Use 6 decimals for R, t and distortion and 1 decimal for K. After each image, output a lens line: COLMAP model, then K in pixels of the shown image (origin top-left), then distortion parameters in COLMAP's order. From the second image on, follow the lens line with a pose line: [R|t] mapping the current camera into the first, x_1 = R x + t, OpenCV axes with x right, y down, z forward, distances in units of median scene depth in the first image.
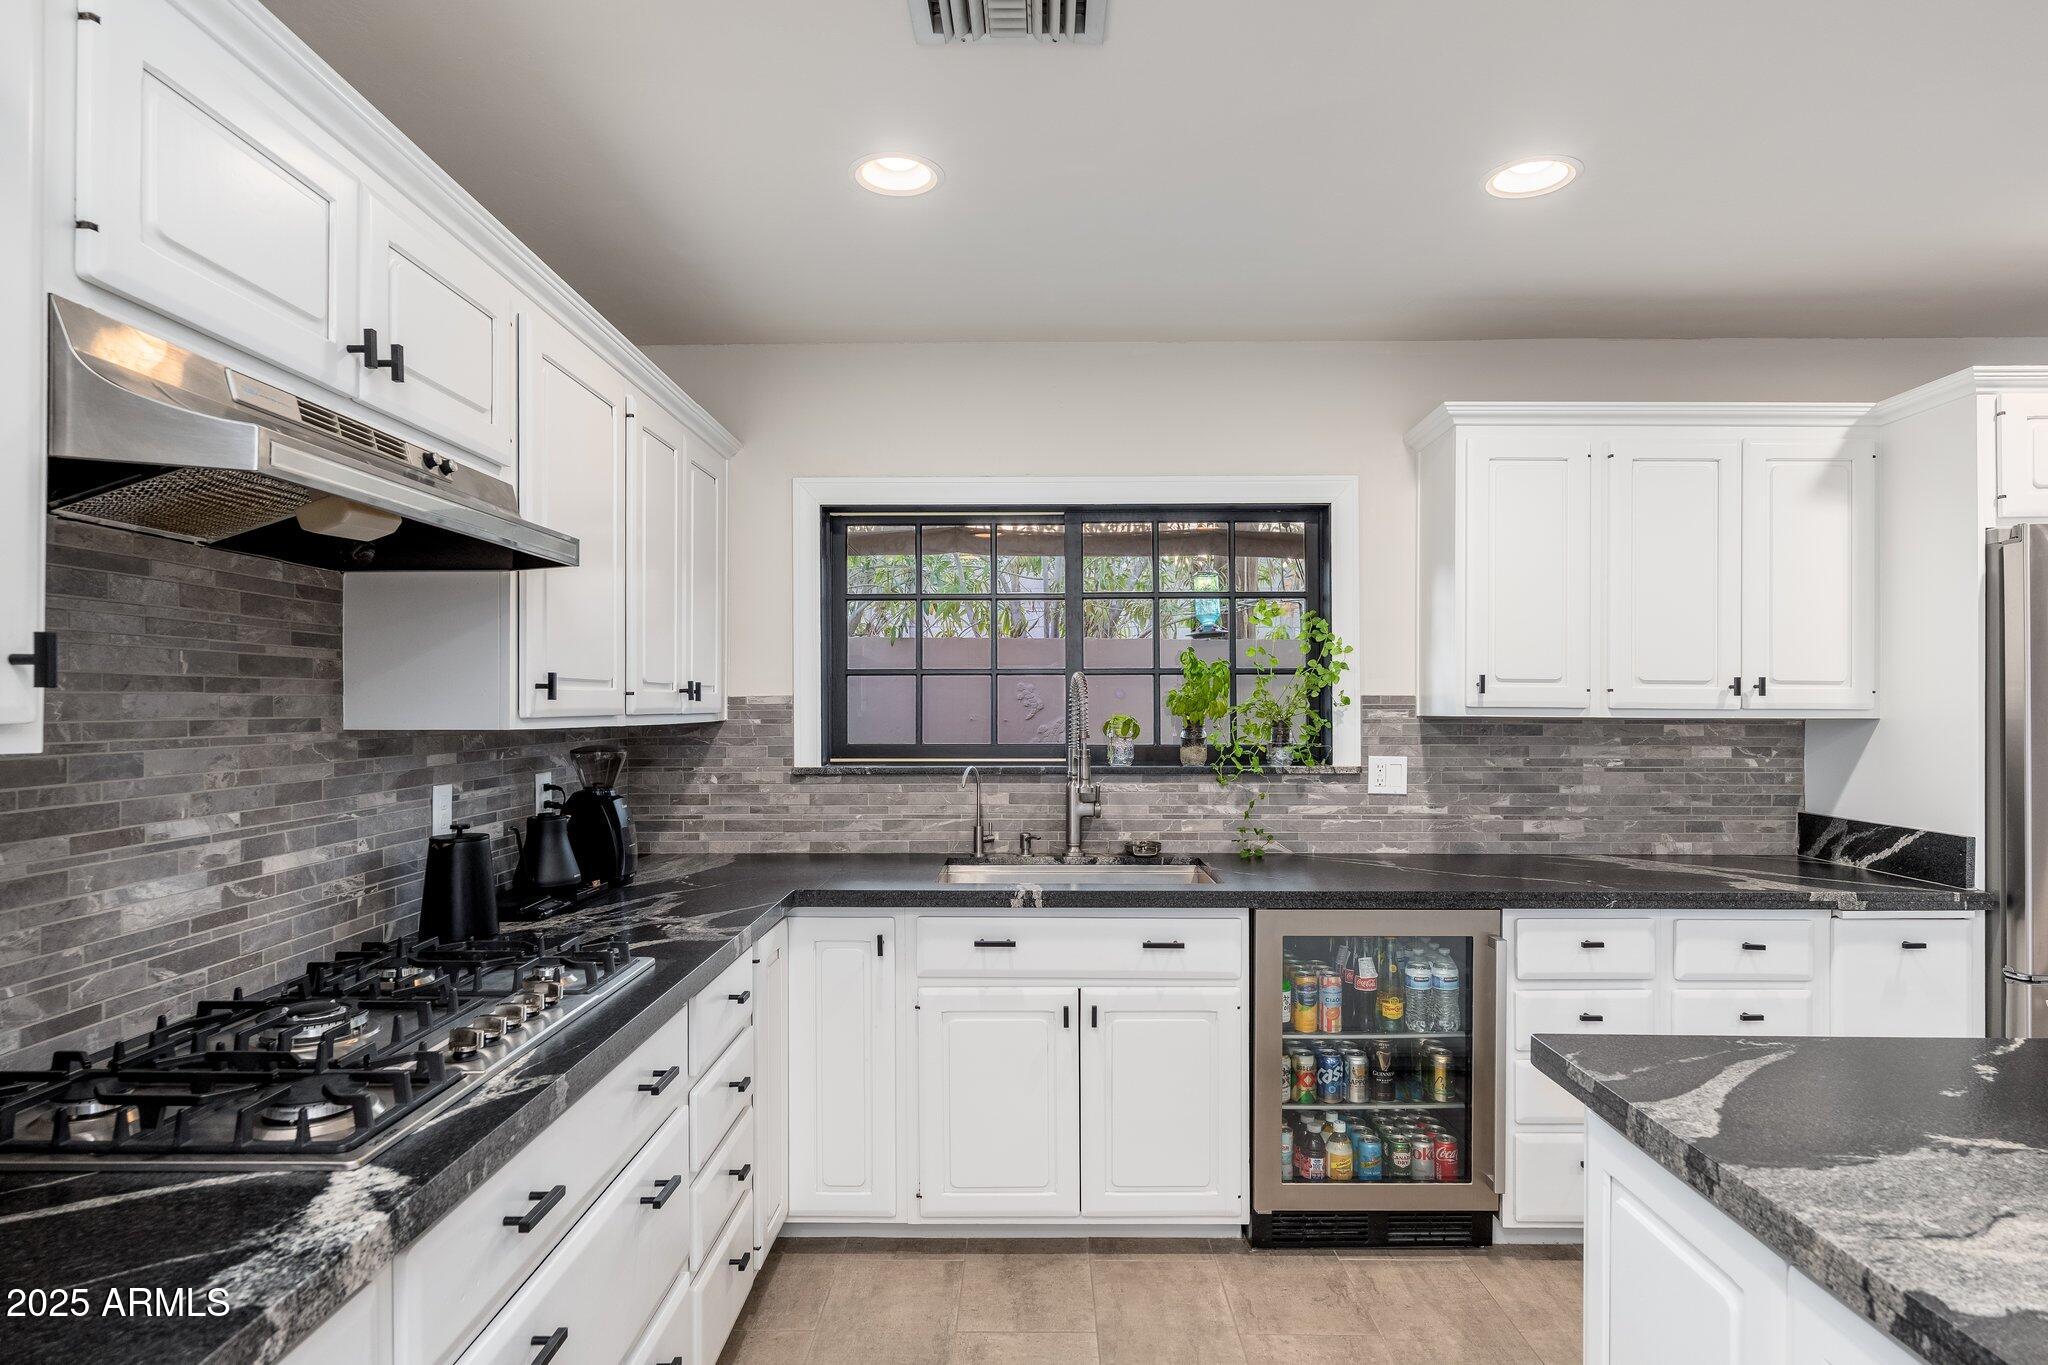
lens RADIAL K [[1102.0, 0, 1019.7], [0, 1102.0, 696.6], [0, 0, 1]] dist [-0.001612, -0.001079]
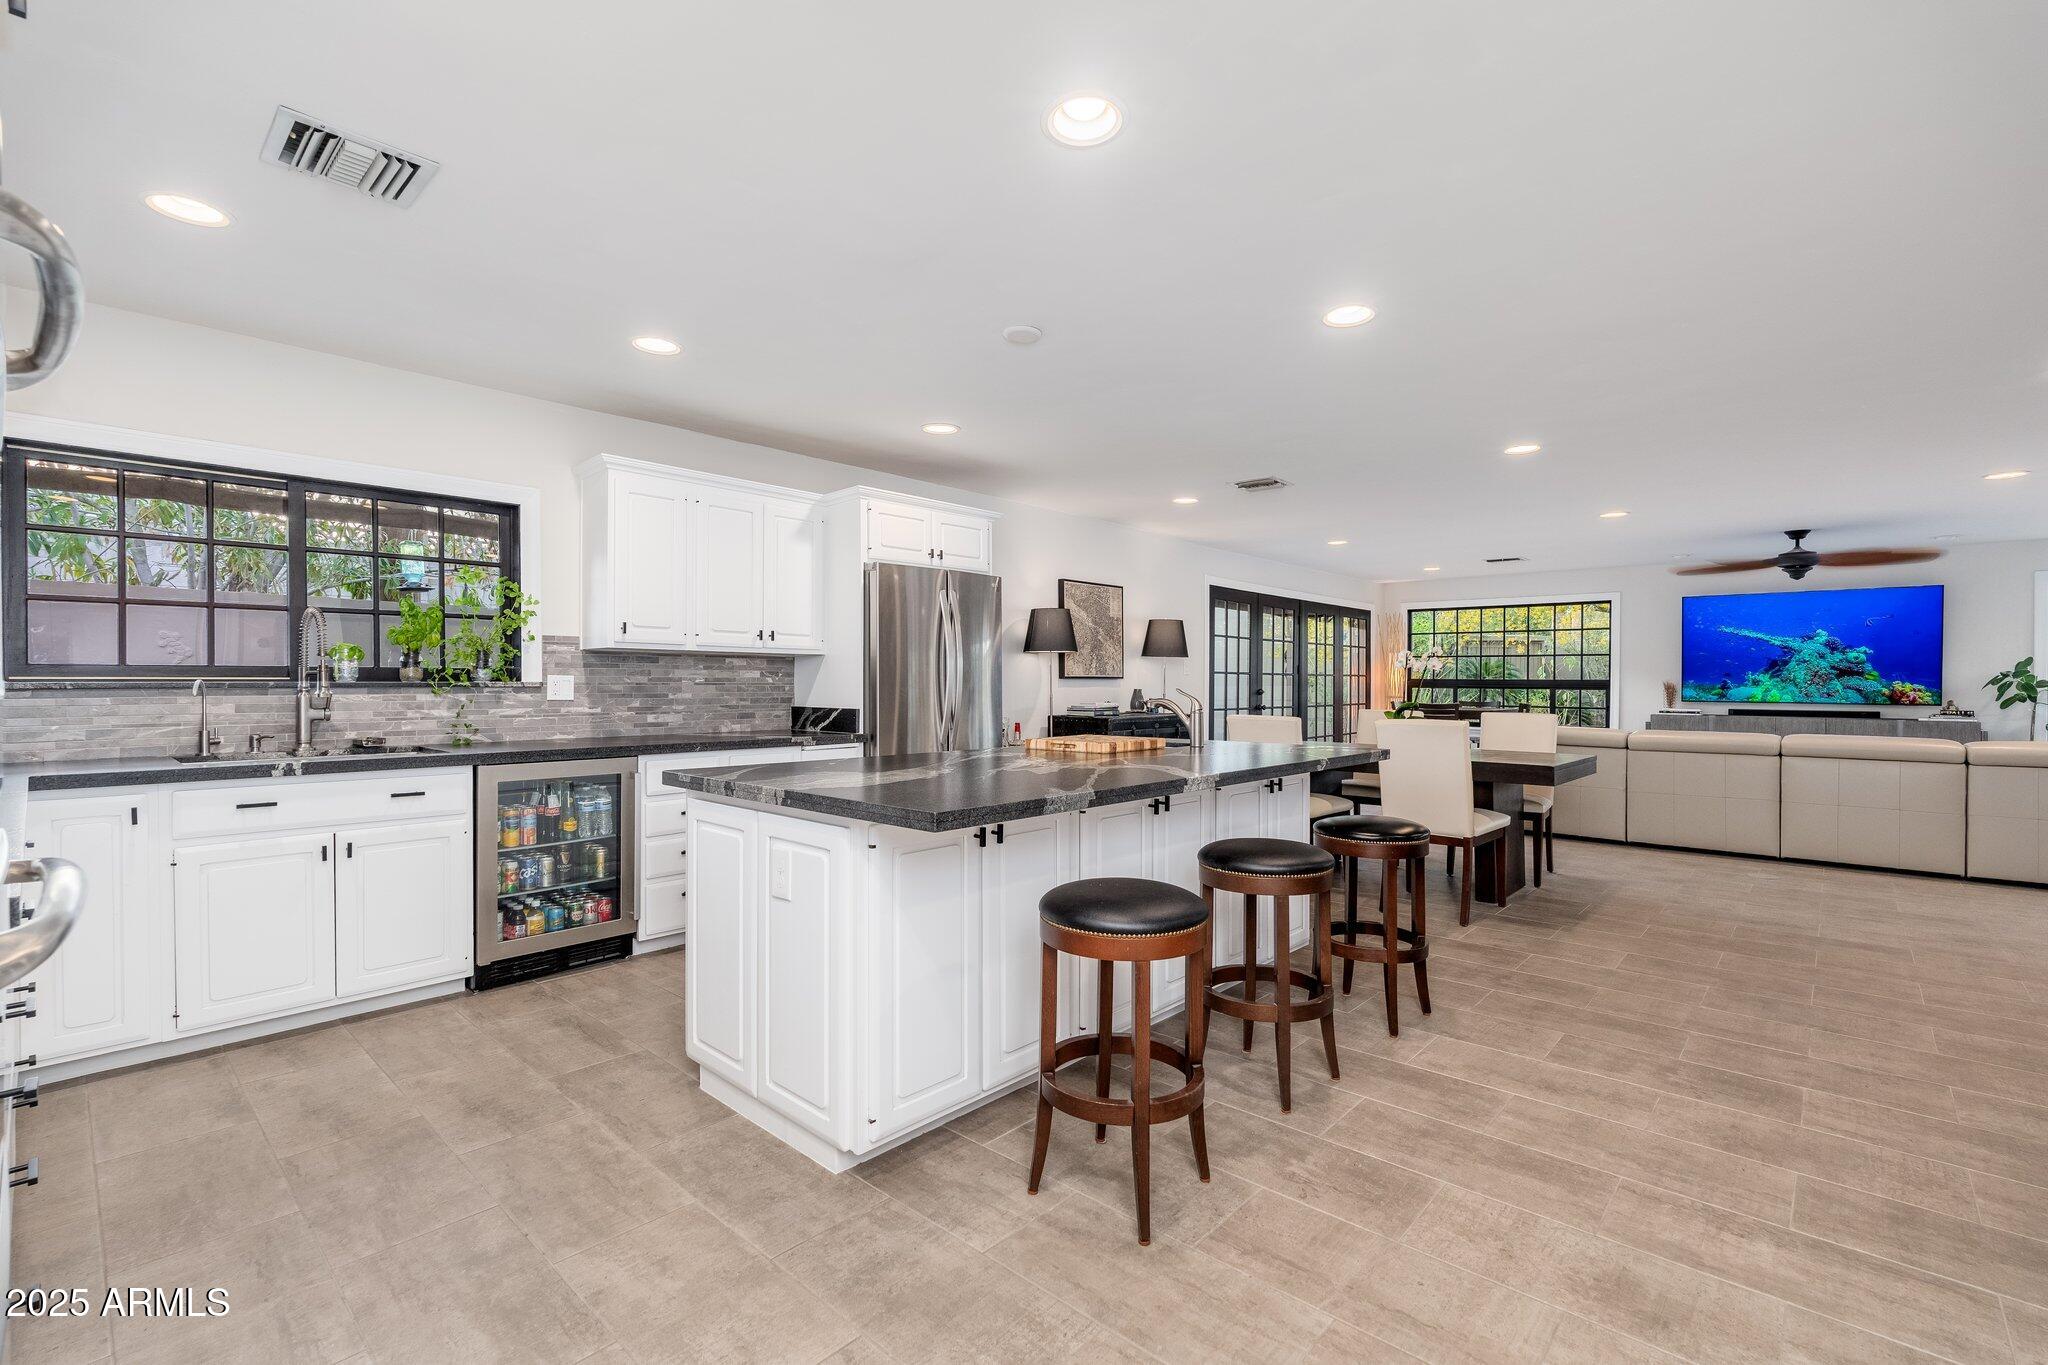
lens RADIAL K [[892.3, 0, 1024.6], [0, 892.3, 686.5], [0, 0, 1]] dist [-0.003730, -0.000030]
pose [[0.665186, -0.005163, 0.746660, -0.166298], [-0.003352, 0.999945, 0.009900, 0.056535], [-0.746670, -0.009088, 0.665132, -0.313395]]
